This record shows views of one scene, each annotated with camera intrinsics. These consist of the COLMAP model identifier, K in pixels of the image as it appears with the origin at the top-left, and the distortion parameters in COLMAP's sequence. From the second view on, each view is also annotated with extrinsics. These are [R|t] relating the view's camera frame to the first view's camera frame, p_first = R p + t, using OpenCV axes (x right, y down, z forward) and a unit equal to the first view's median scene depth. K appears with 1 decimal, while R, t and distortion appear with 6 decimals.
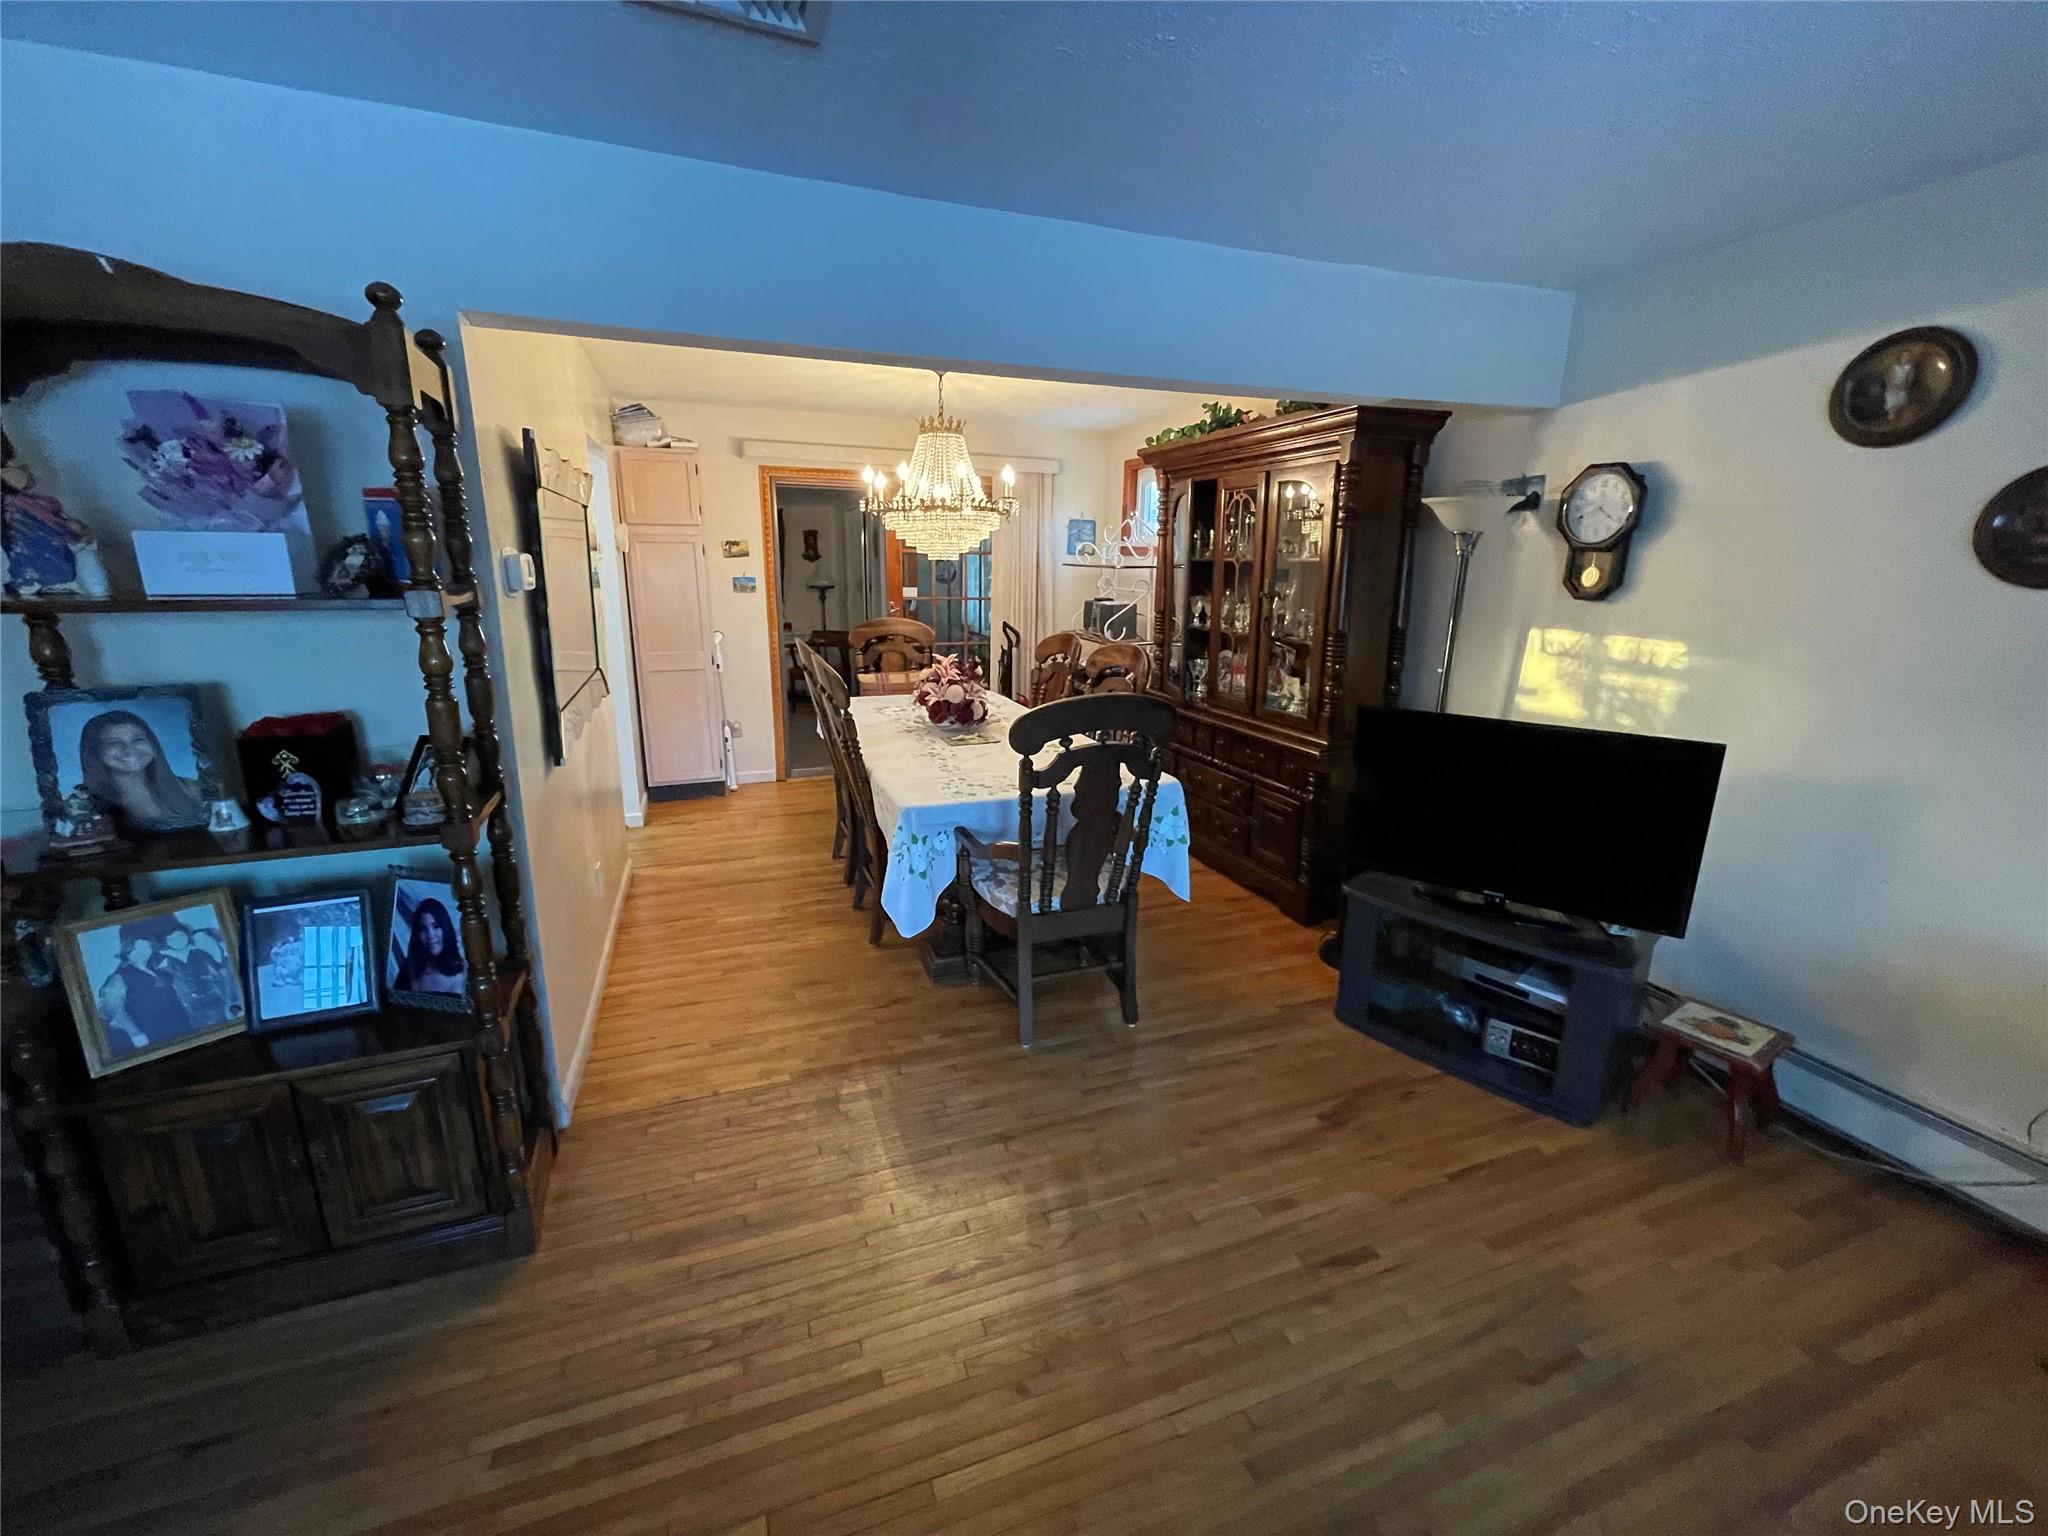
lens RADIAL K [[828.1, 0, 1024.0], [0, 828.1, 768.0], [0, 0, 1]] dist [-0.001725, -0.000593]
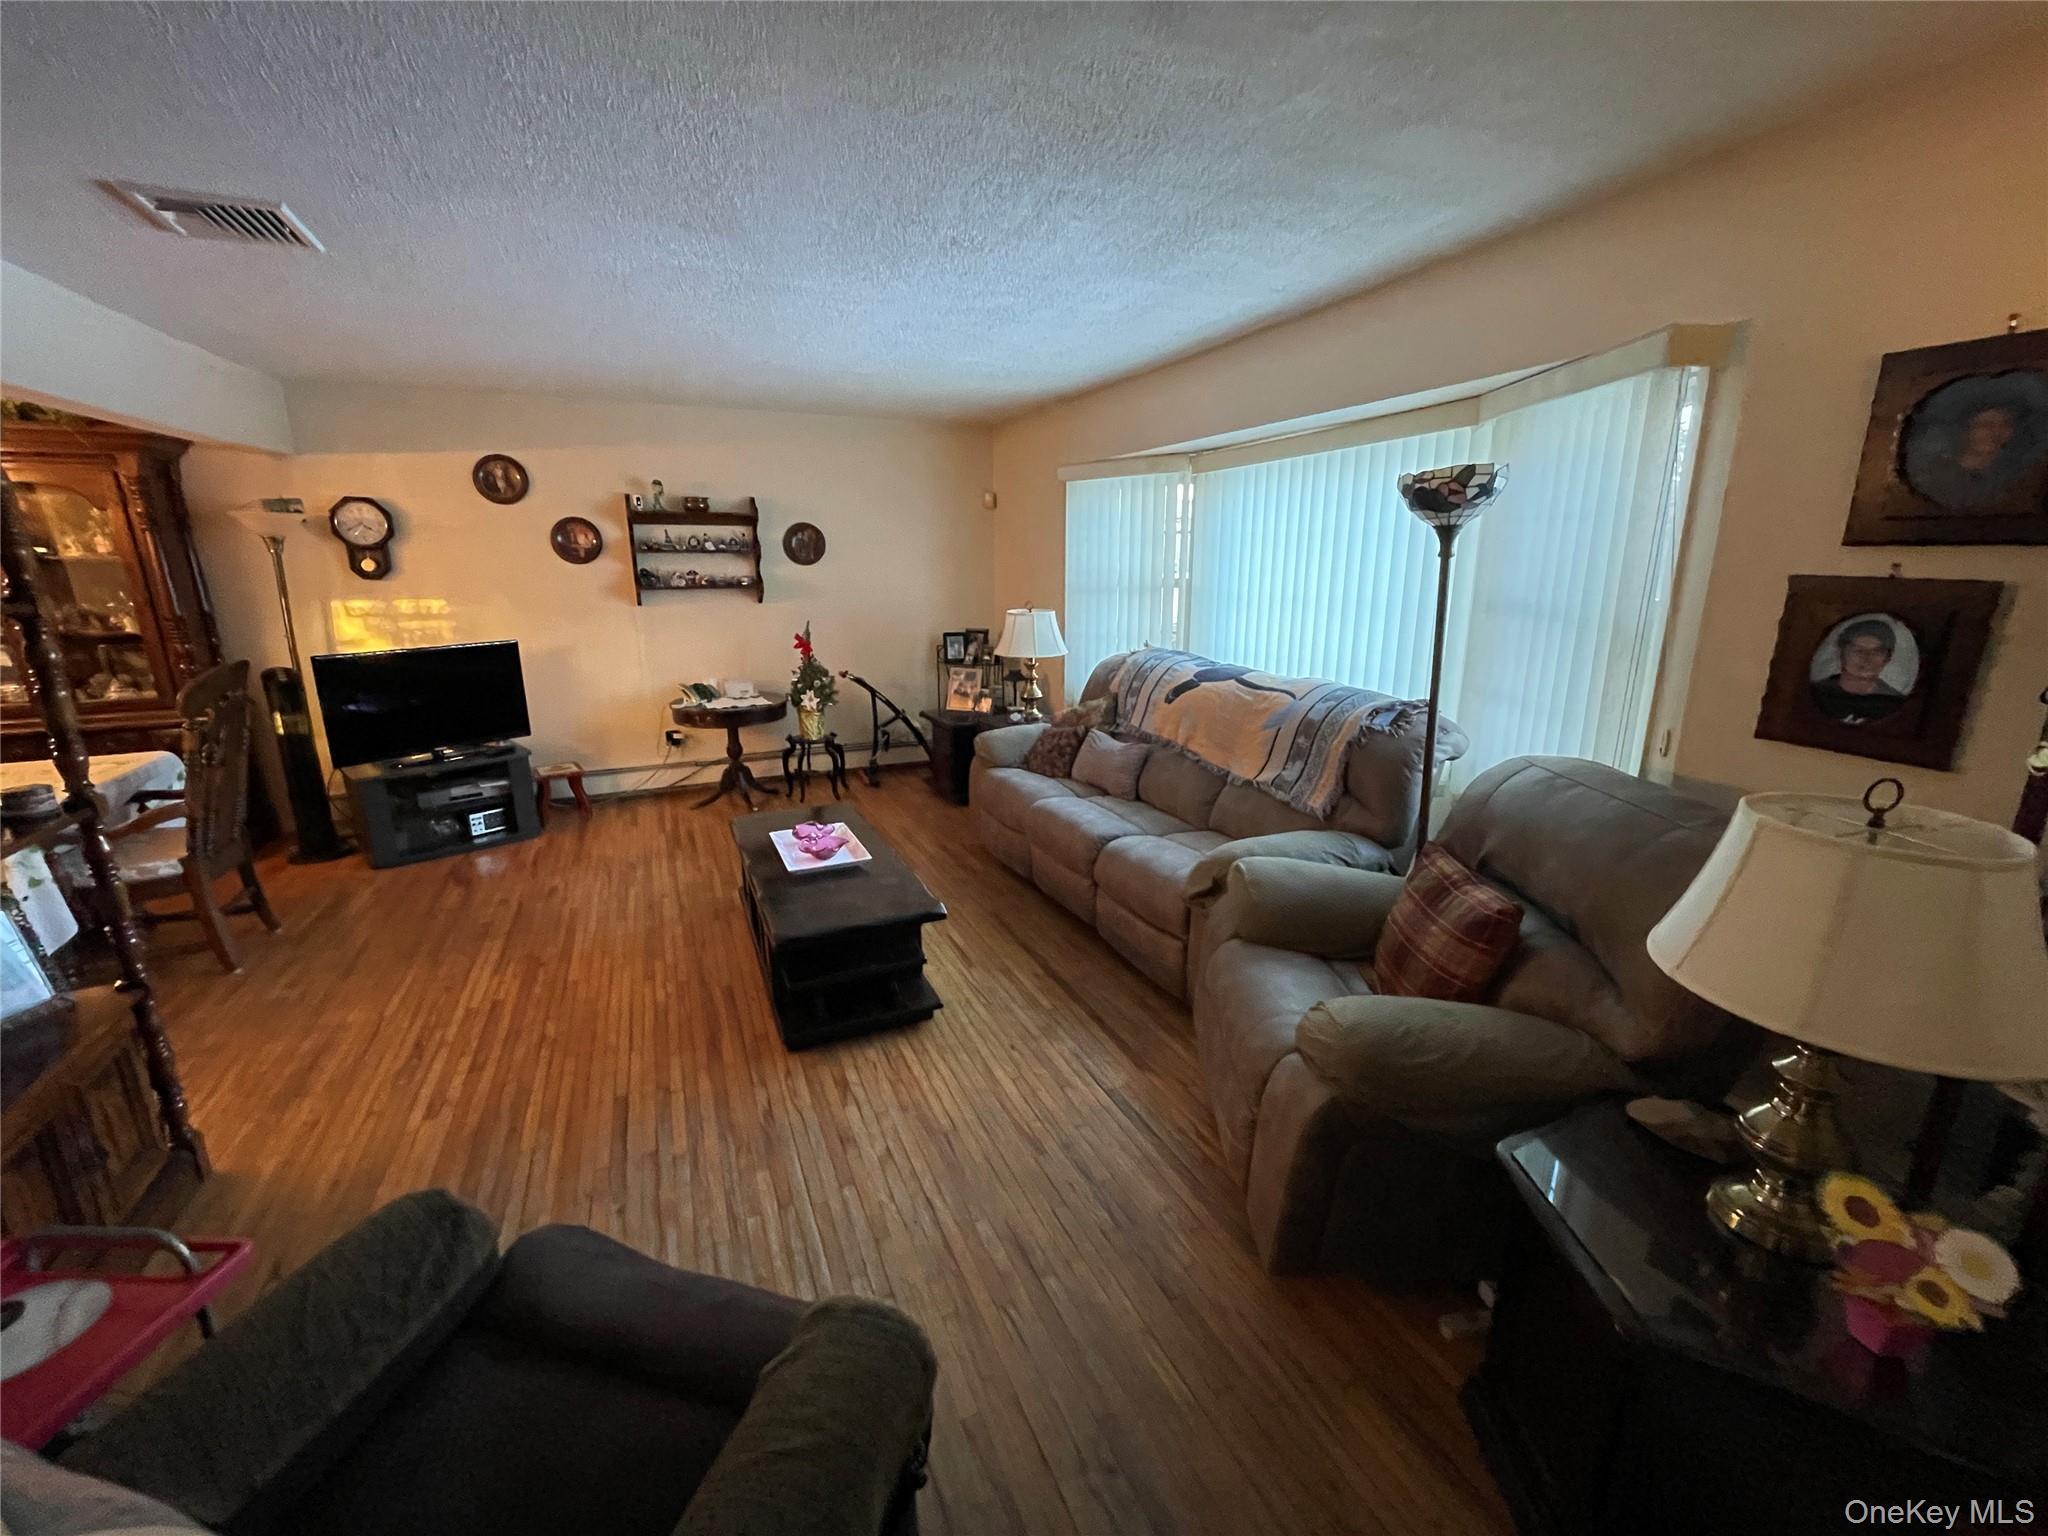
lens RADIAL K [[823.8, 0, 1015.7], [0, 823.8, 769.1], [0, 0, 1]] dist [-0.002982, -0.000405]
pose [[-0.059381, -0.262659, 0.963060, -0.753876], [0.242675, 0.932021, 0.269157, 0.012772], [-0.968289, 0.249693, 0.008397, -0.109356]]
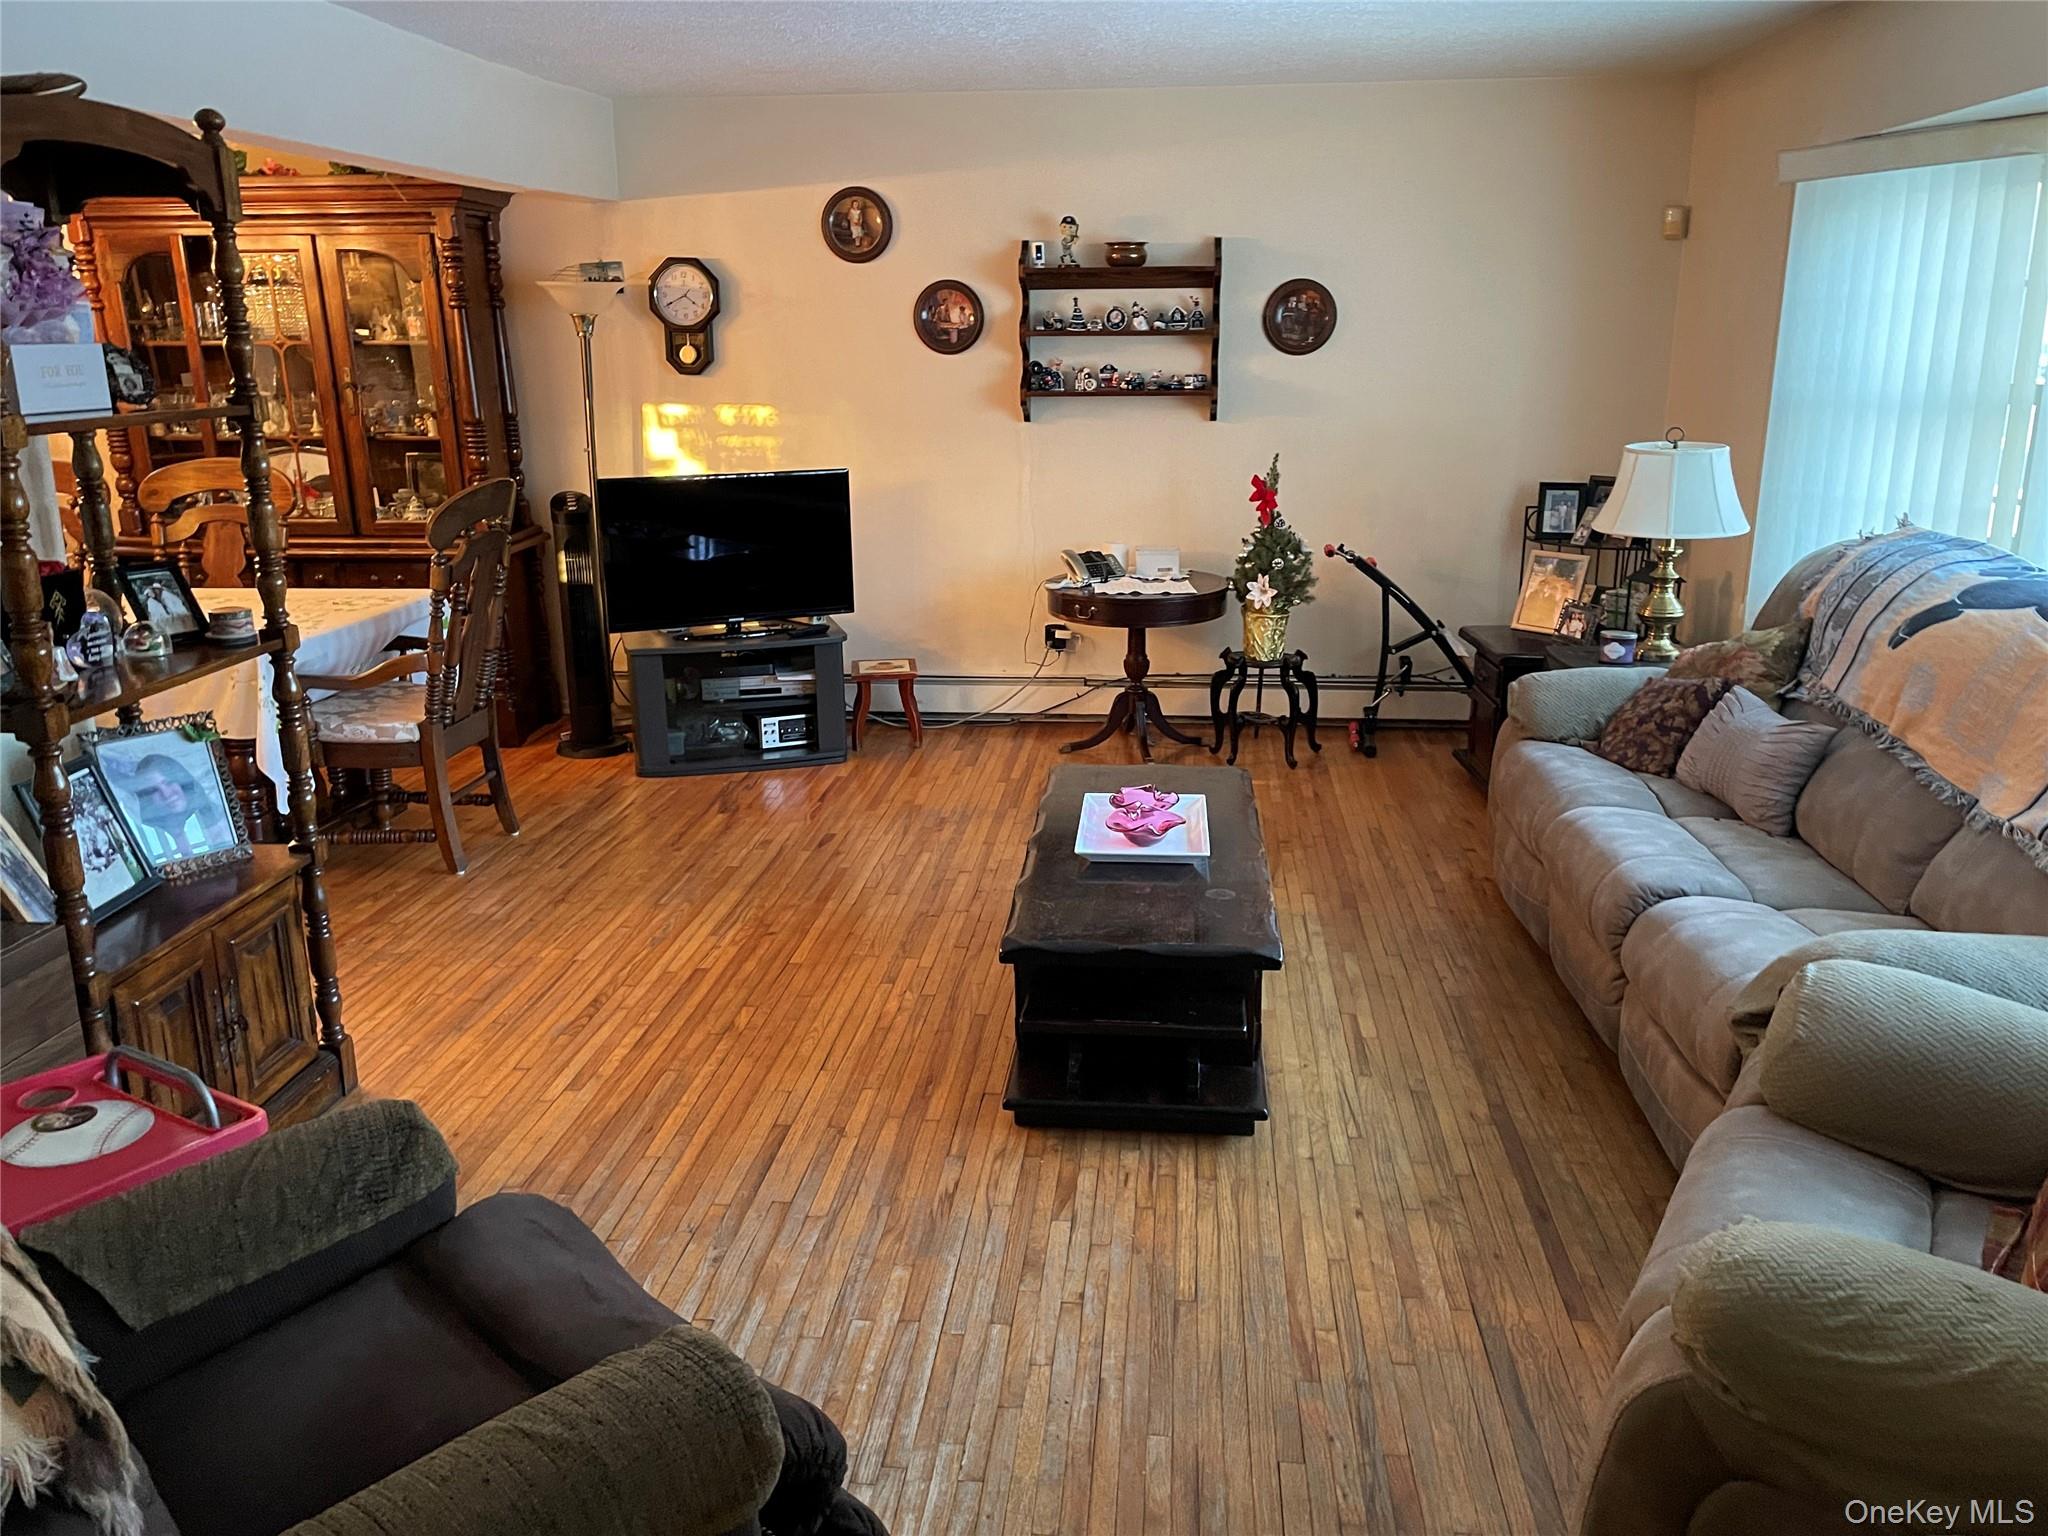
lens RADIAL K [[1533.9, 0, 1028.9], [0, 1533.9, 762.7], [0, 0, 1]] dist [0.099862, -0.125100]
pose [[0.441523, -0.257211, 0.859593, -0.801531], [0.230722, 0.958362, 0.168256, 0.045759], [-0.867078, 0.124038, 0.482483, -0.285459]]
